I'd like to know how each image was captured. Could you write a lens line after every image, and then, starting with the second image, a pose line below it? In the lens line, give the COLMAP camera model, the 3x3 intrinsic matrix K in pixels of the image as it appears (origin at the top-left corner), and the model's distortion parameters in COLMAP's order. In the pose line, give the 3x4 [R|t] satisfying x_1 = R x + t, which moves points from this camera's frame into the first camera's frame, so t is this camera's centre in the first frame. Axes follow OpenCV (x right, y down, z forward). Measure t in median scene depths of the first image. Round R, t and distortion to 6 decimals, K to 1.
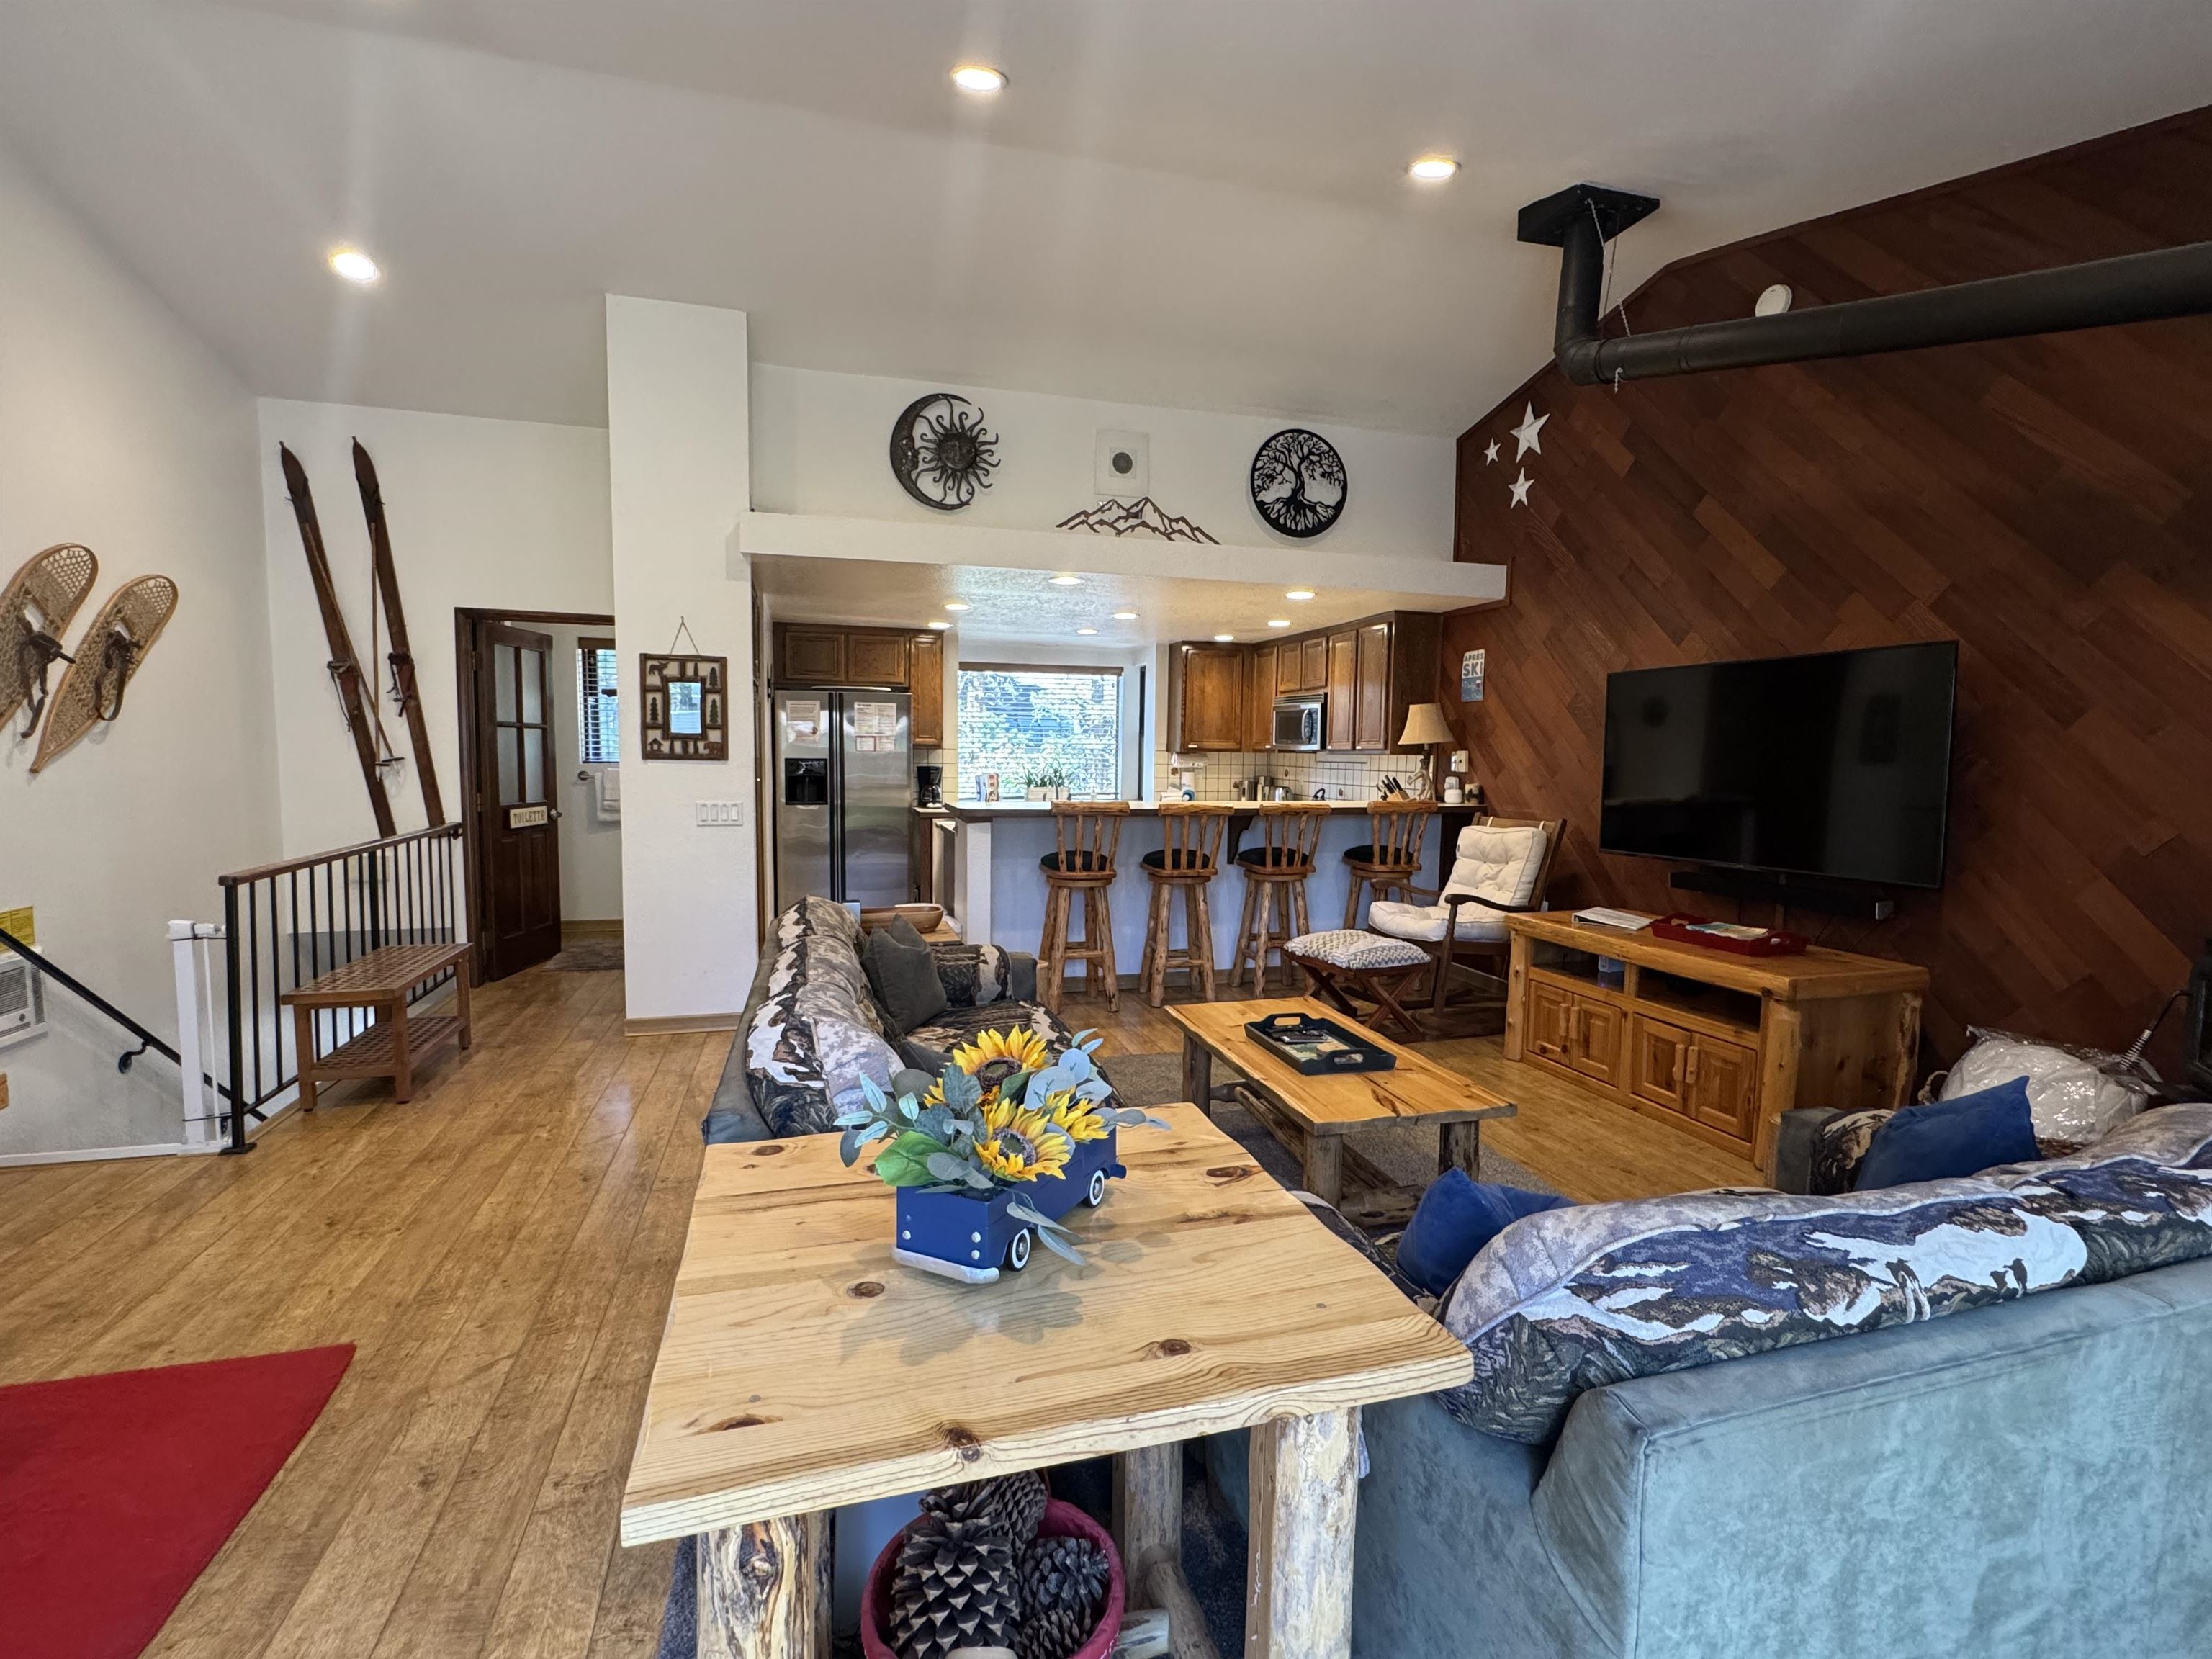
lens RADIAL K [[1006.2, 0, 1112.7], [0, 1006.2, 840.3], [0, 0, 1]] dist [-0.010840, -0.000416]
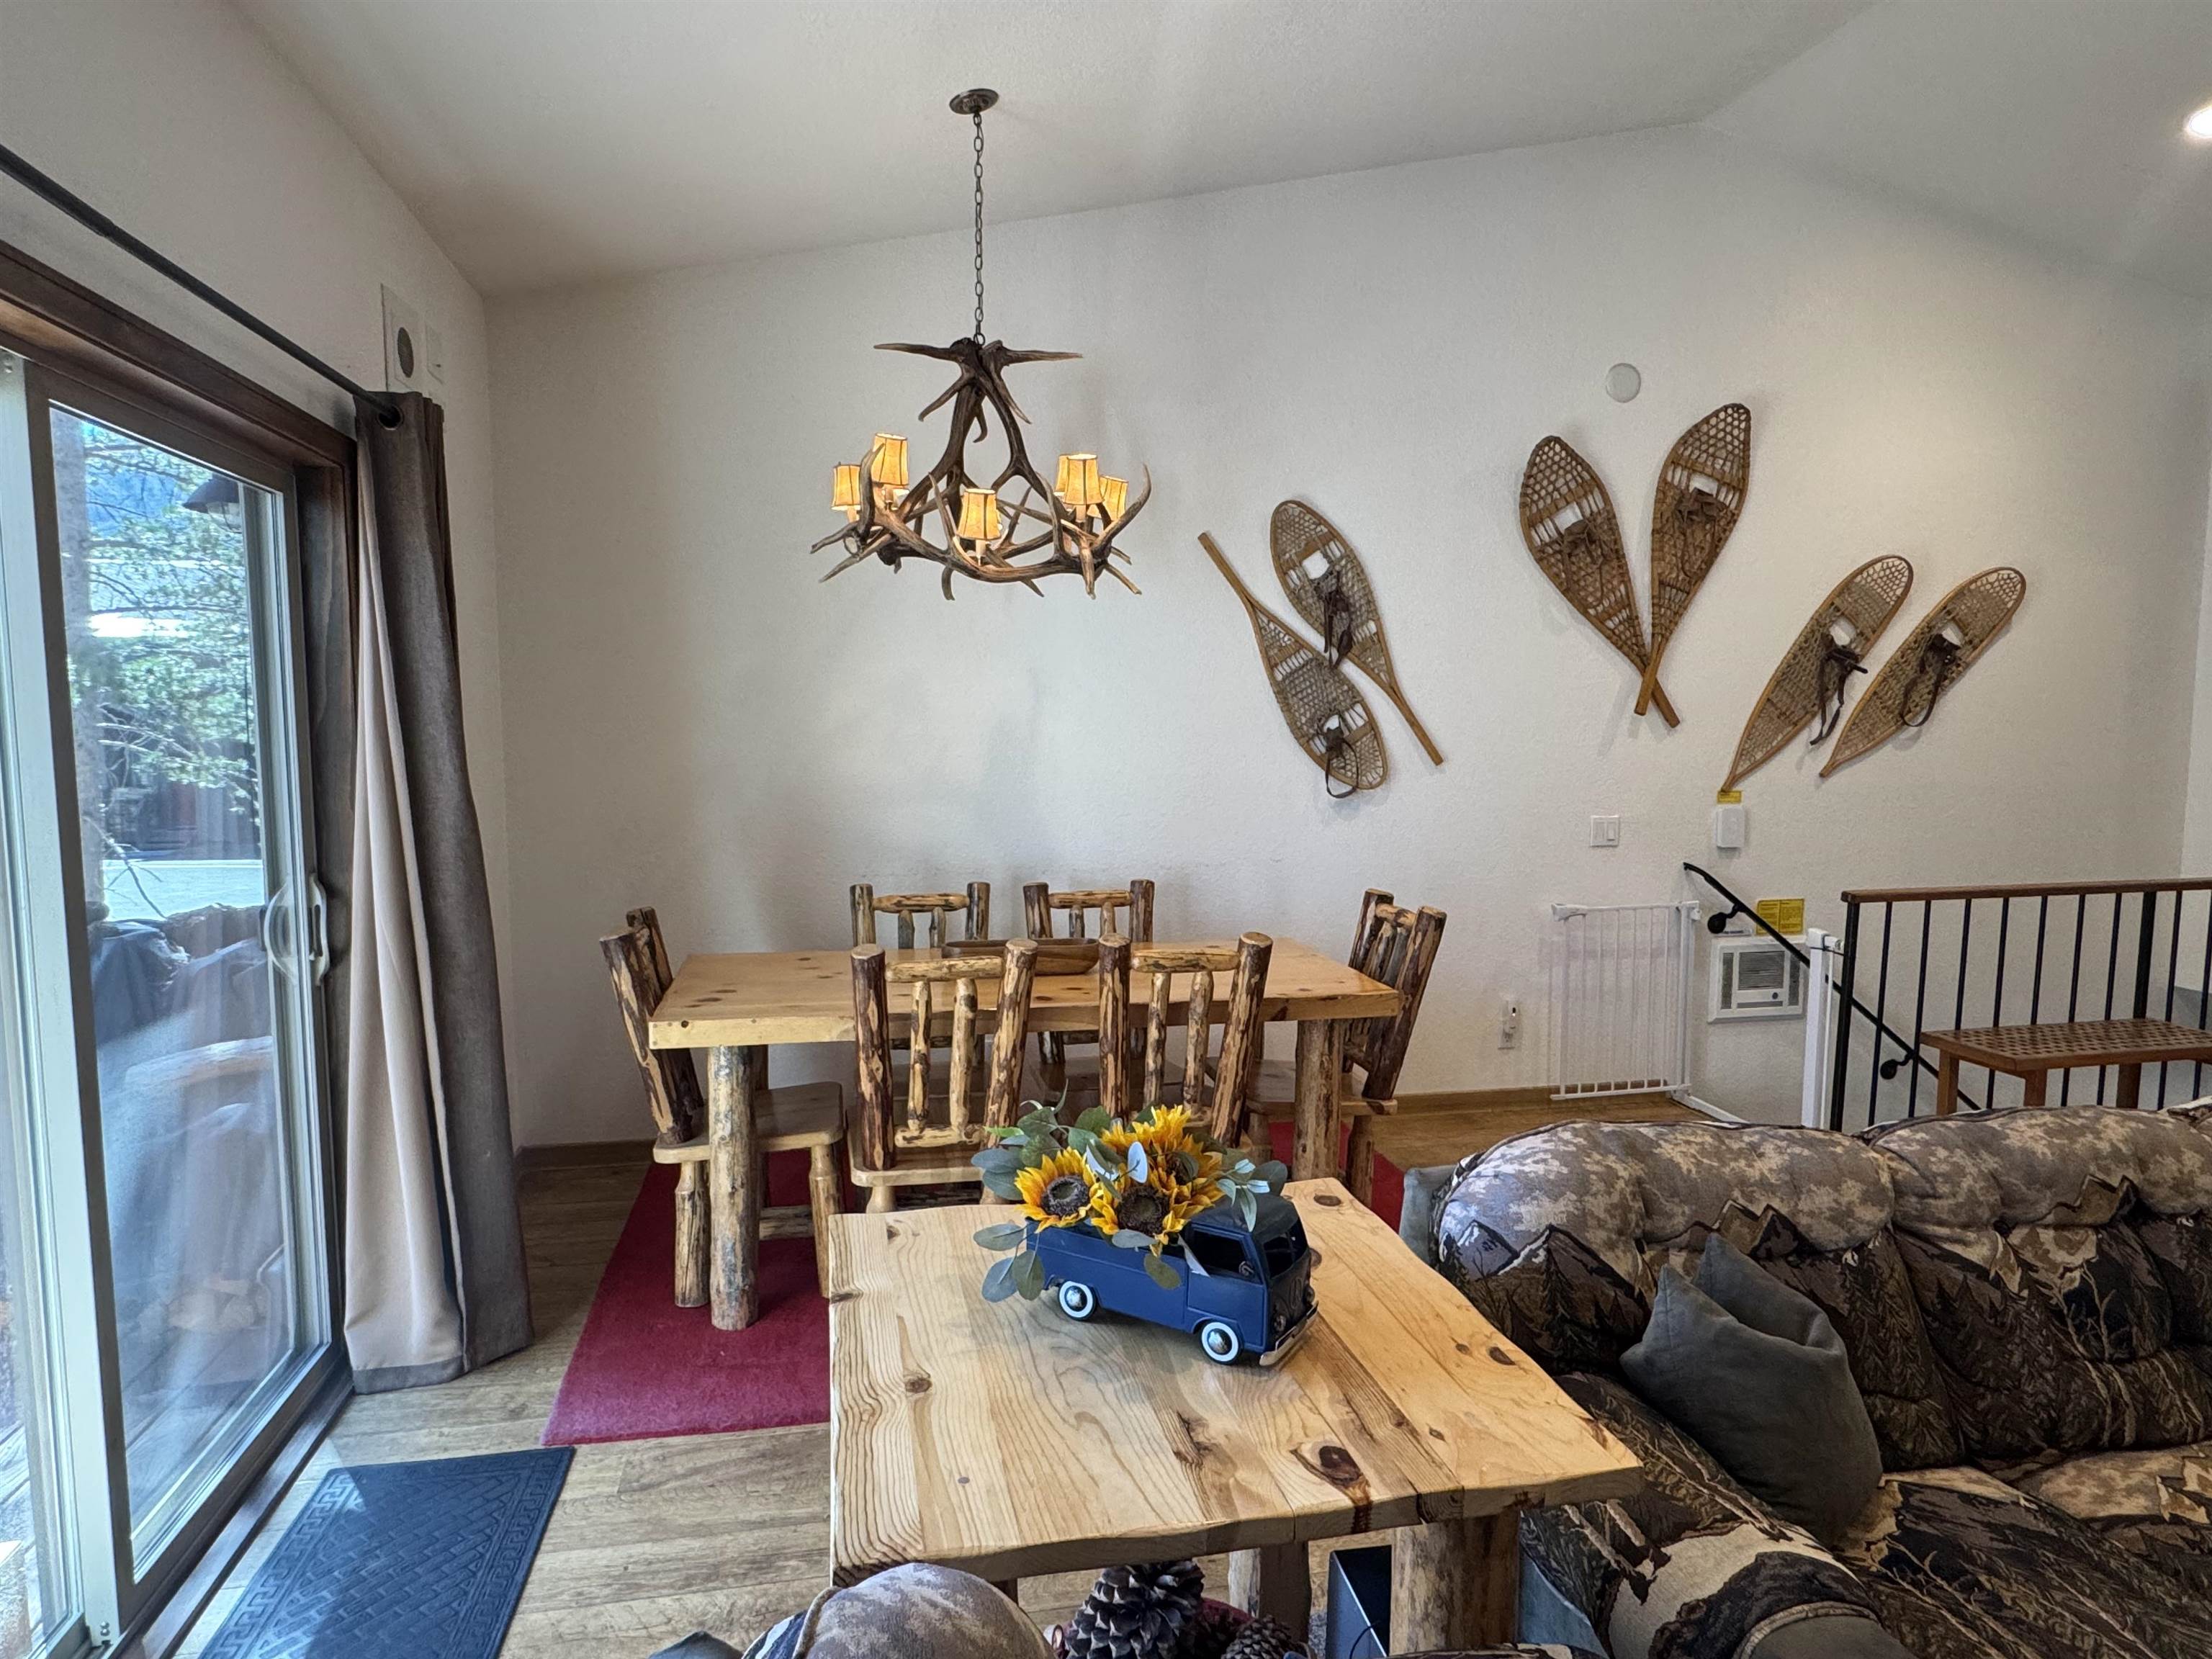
lens RADIAL K [[1277.1, 0, 1111.2], [0, 1277.1, 838.9], [0, 0, 1]] dist [0.003471, 0.000308]
pose [[-0.074171, 0.083543, -0.993740, 0.365974], [-0.088710, 0.991982, 0.090016, -0.058742], [0.993292, 0.094831, -0.066165, 0.333461]]
